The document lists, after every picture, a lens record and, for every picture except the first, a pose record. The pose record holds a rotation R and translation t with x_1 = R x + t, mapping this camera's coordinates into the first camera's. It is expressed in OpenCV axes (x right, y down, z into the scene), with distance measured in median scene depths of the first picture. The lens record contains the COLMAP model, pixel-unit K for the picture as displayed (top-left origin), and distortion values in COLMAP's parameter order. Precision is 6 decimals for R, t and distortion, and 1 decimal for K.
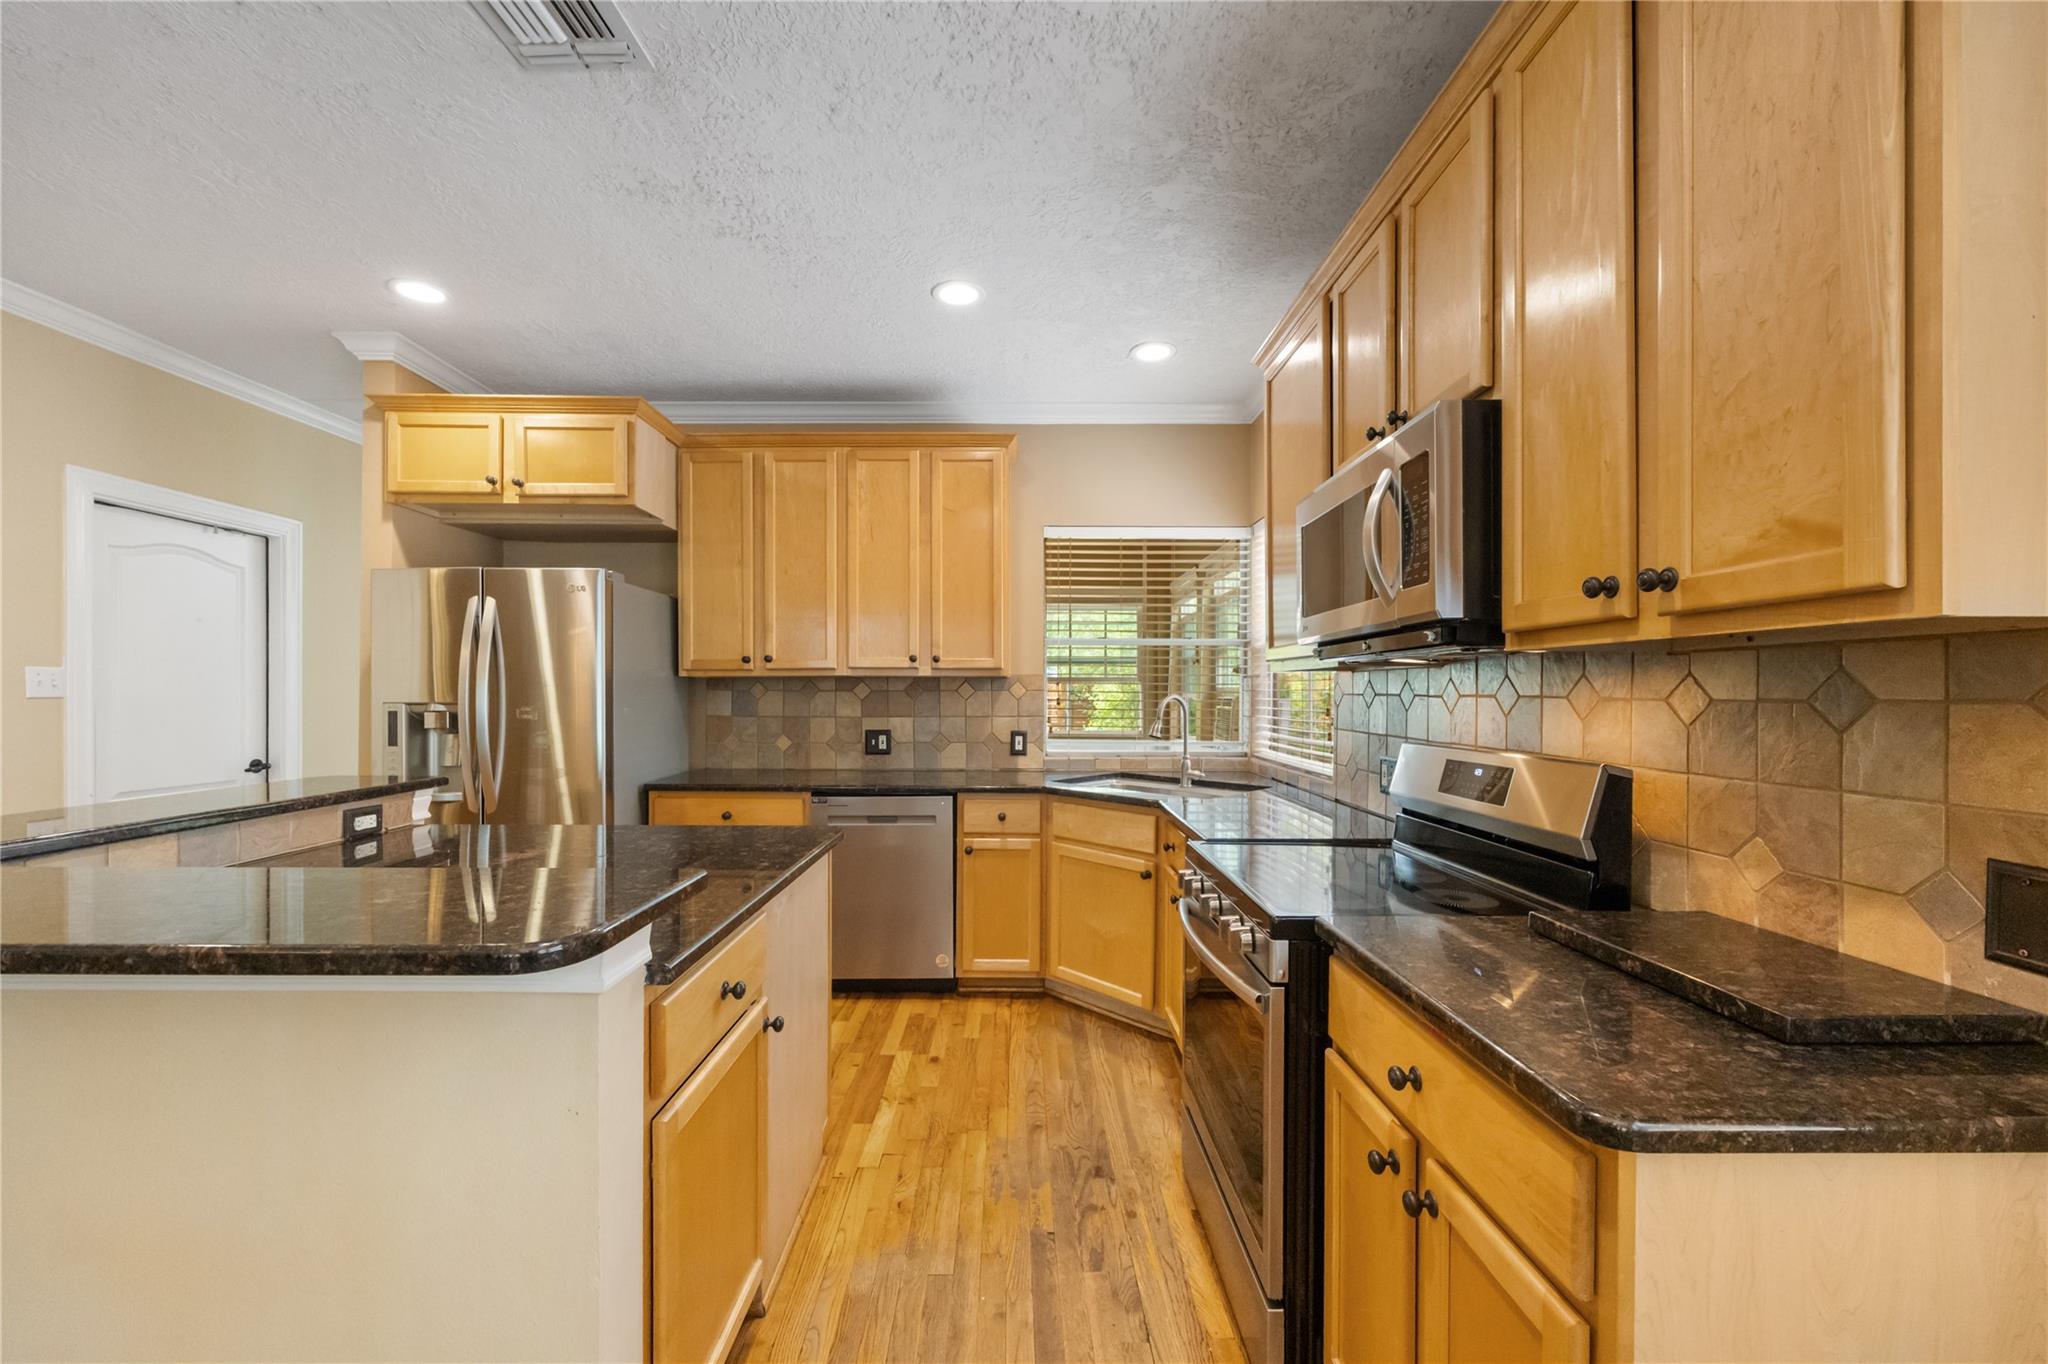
lens RADIAL K [[787.7, 0, 1026.1], [0, 787.7, 699.6], [0, 0, 1]] dist [0.000519, -0.001200]
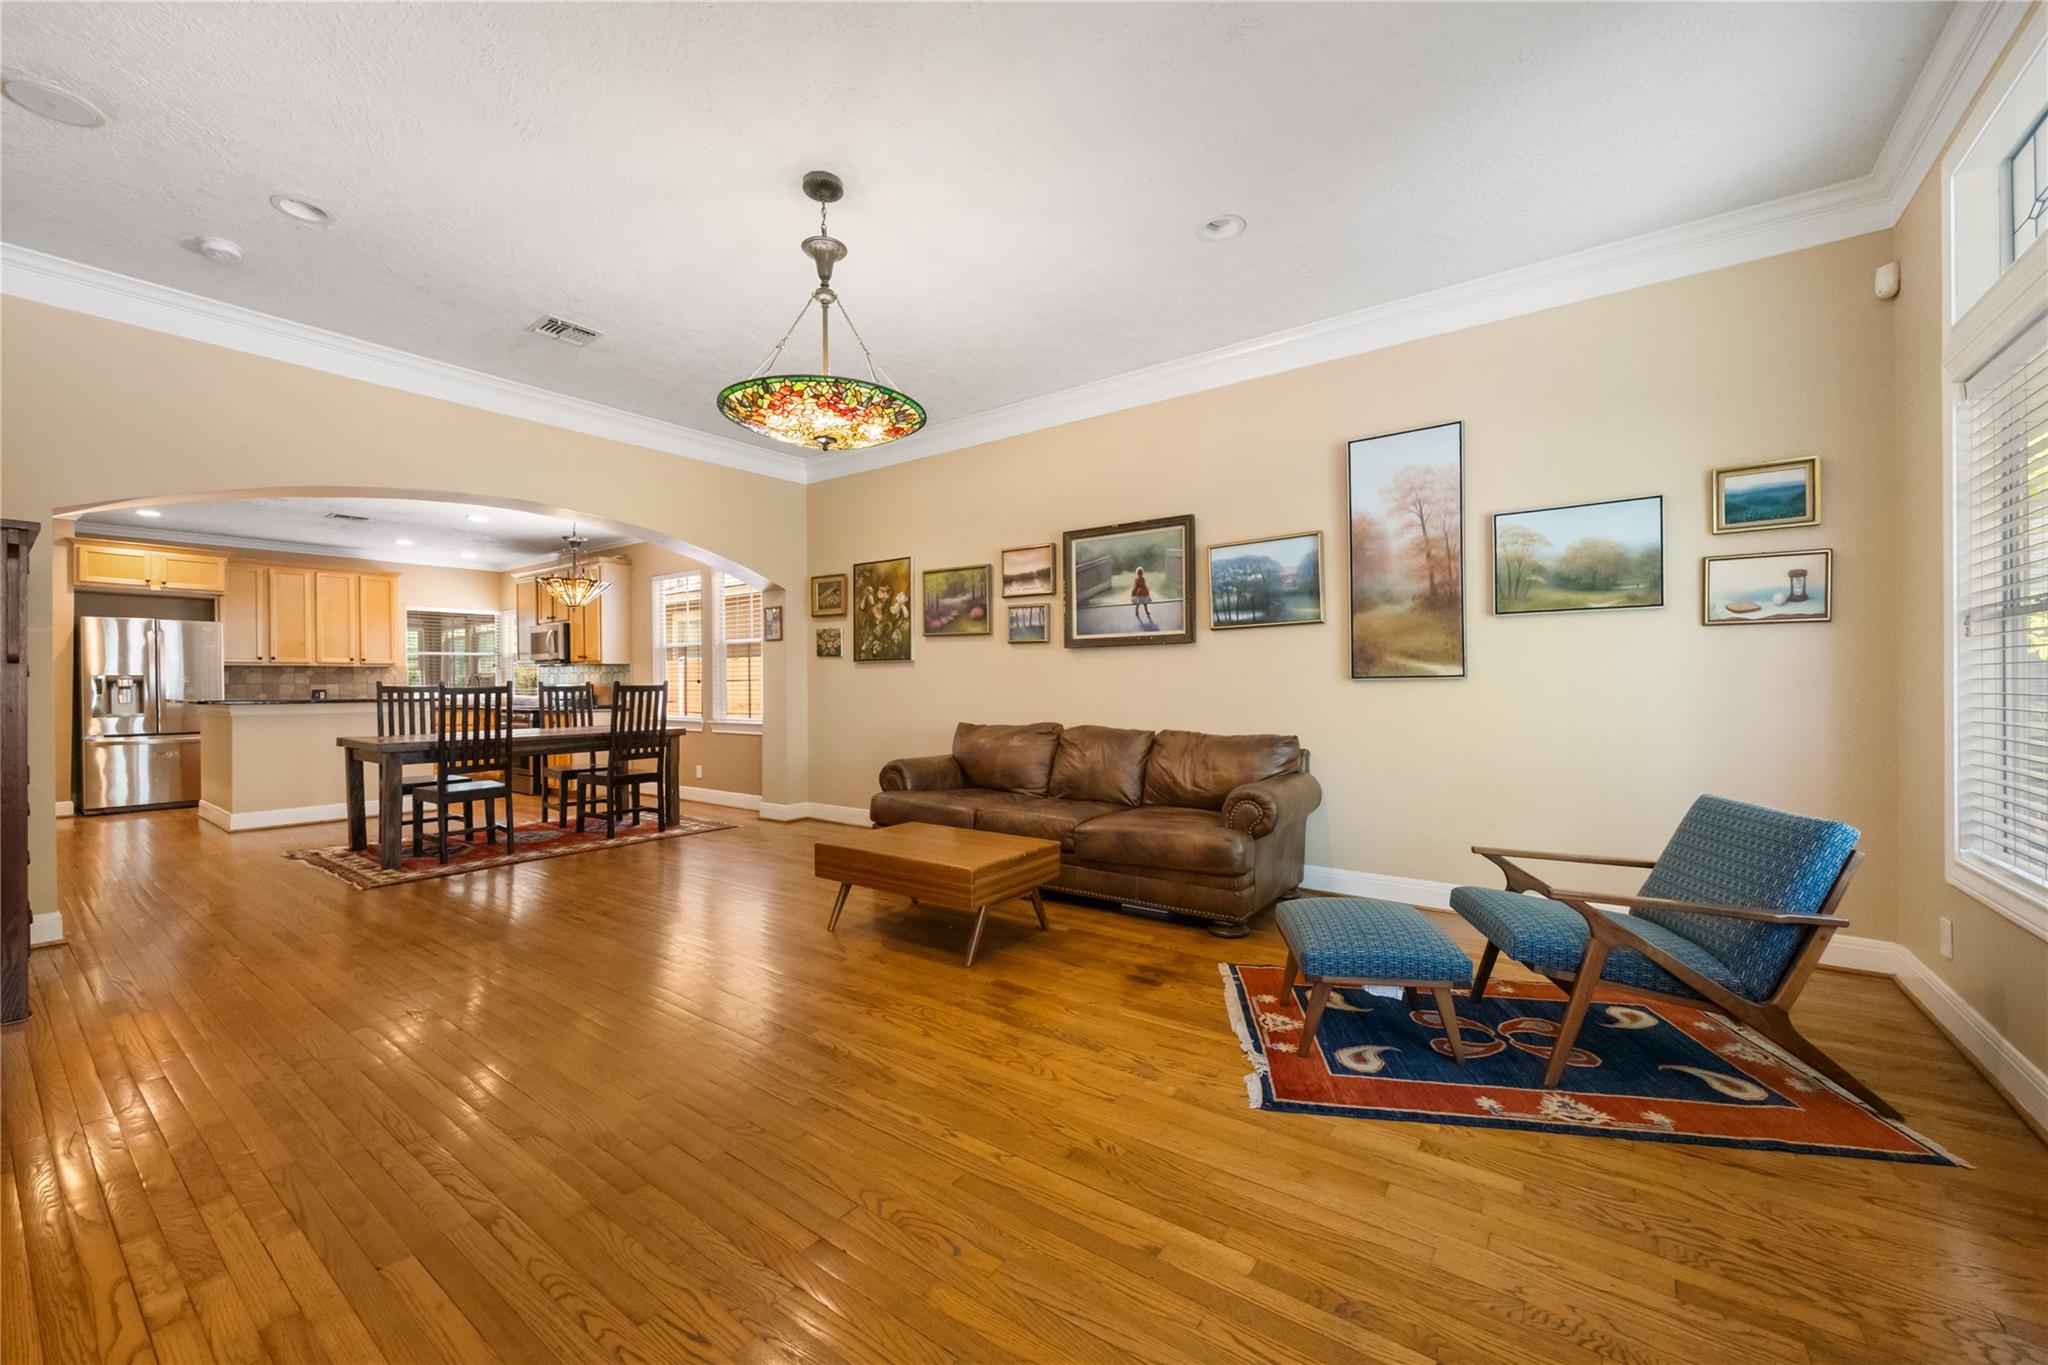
lens RADIAL K [[787.7, 0, 1012.2], [0, 787.7, 687.5], [0, 0, 1]] dist [0.000519, -0.001200]
pose [[0.598043, -0.007691, 0.801427, -0.871974], [0.012261, 0.999925, 0.000446, 0.059933], [-0.801370, 0.009560, 0.598092, -2.098927]]
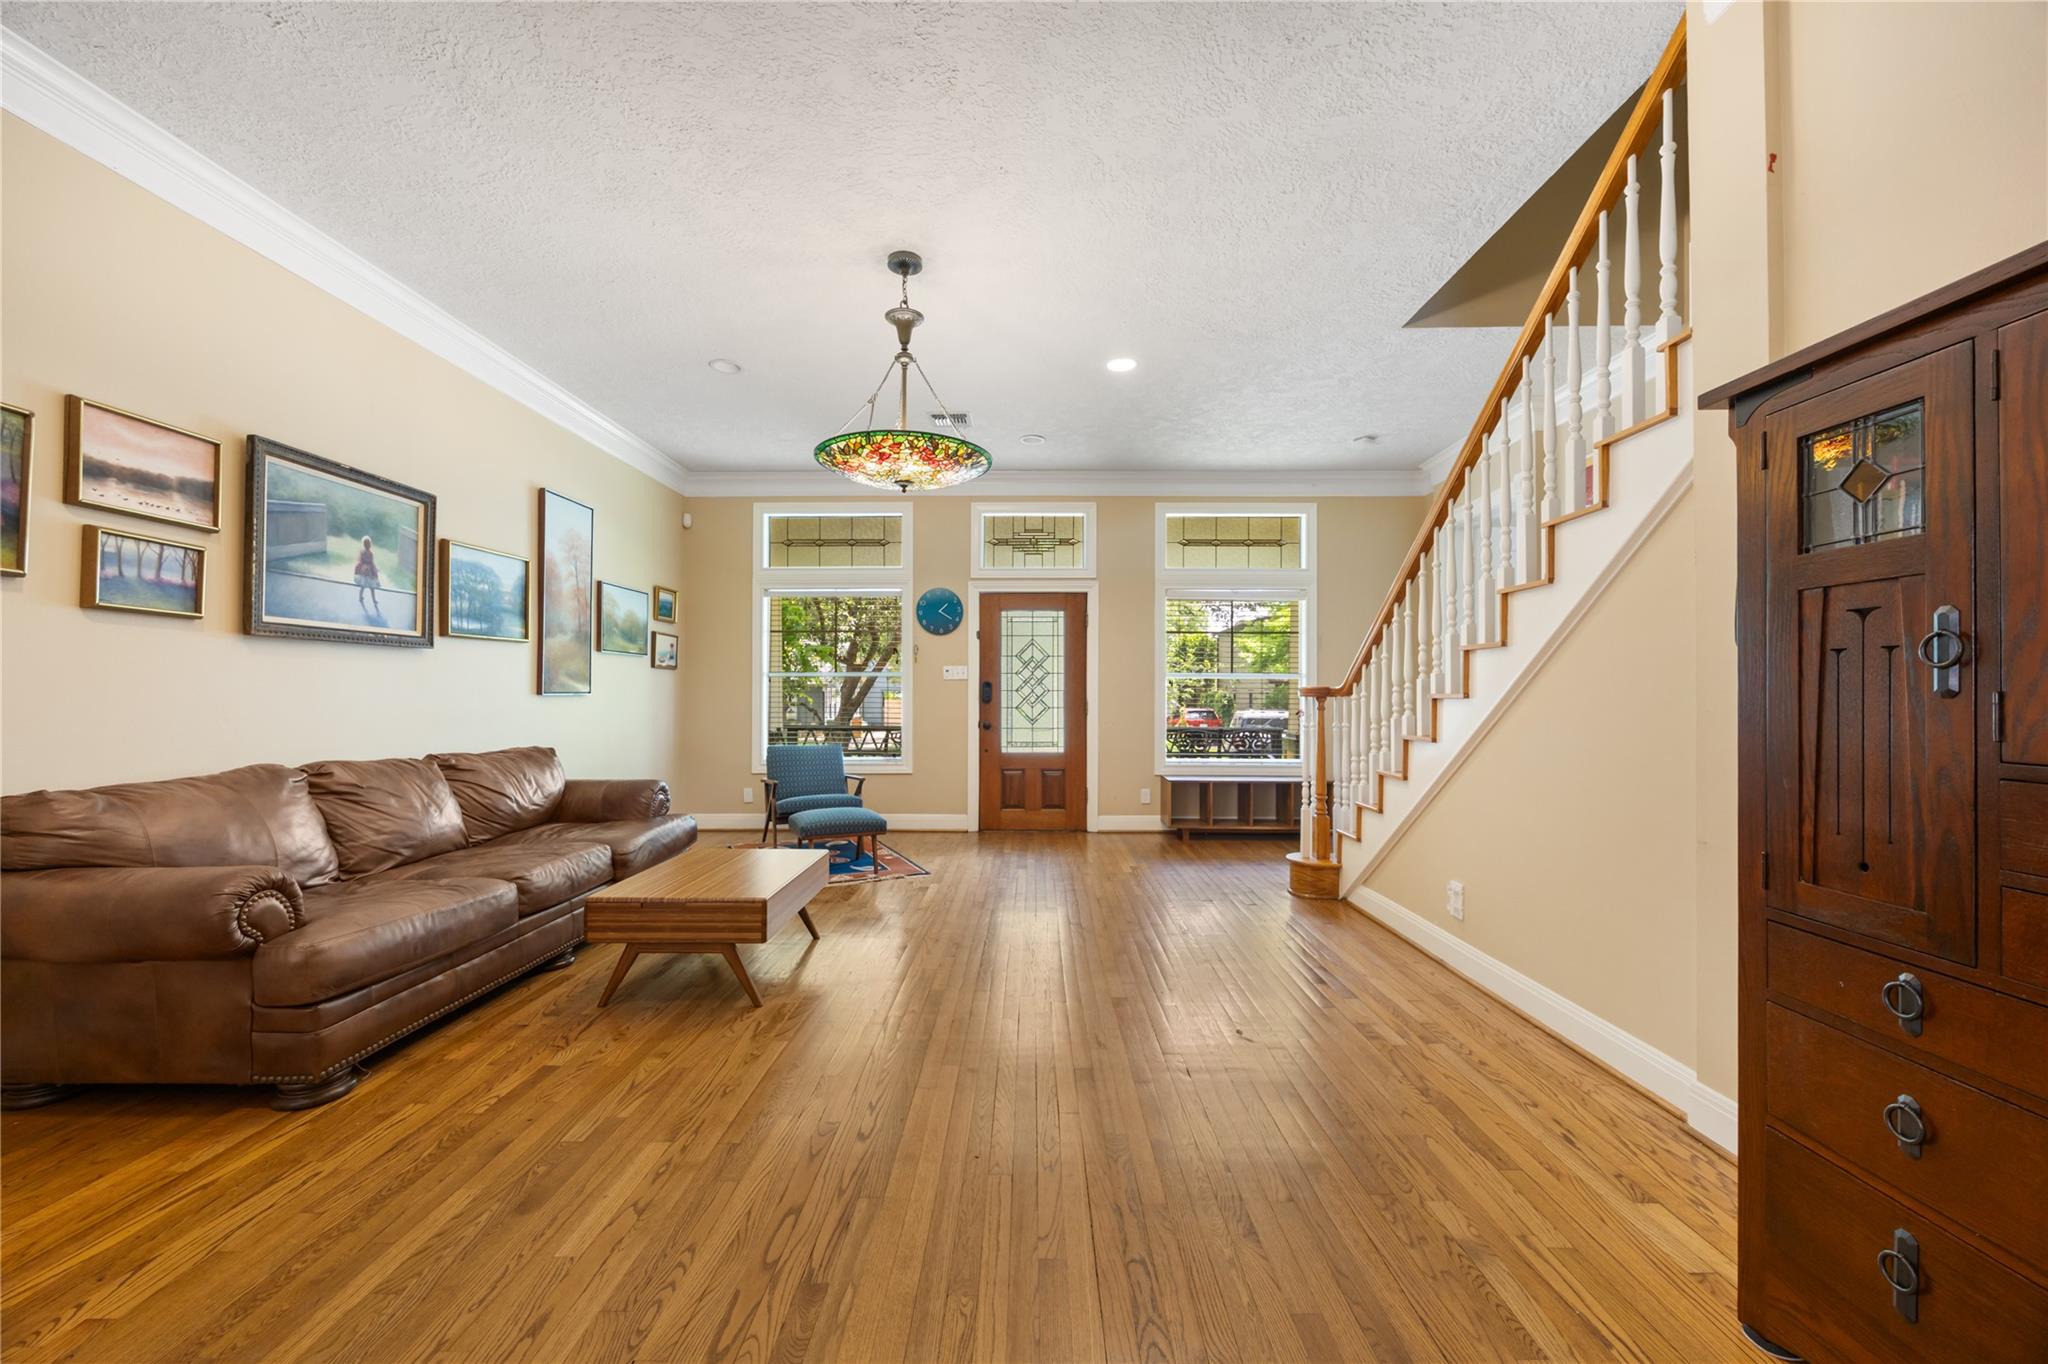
lens RADIAL K [[787.7, 0, 1015.3], [0, 787.7, 687.5], [0, 0, 1]] dist [0.000519, -0.001200]
pose [[-0.999481, -0.001242, 0.032192, -0.499649], [-0.001399, 0.999987, -0.004860, 0.048314], [-0.032186, -0.004903, -0.999470, -0.549069]]
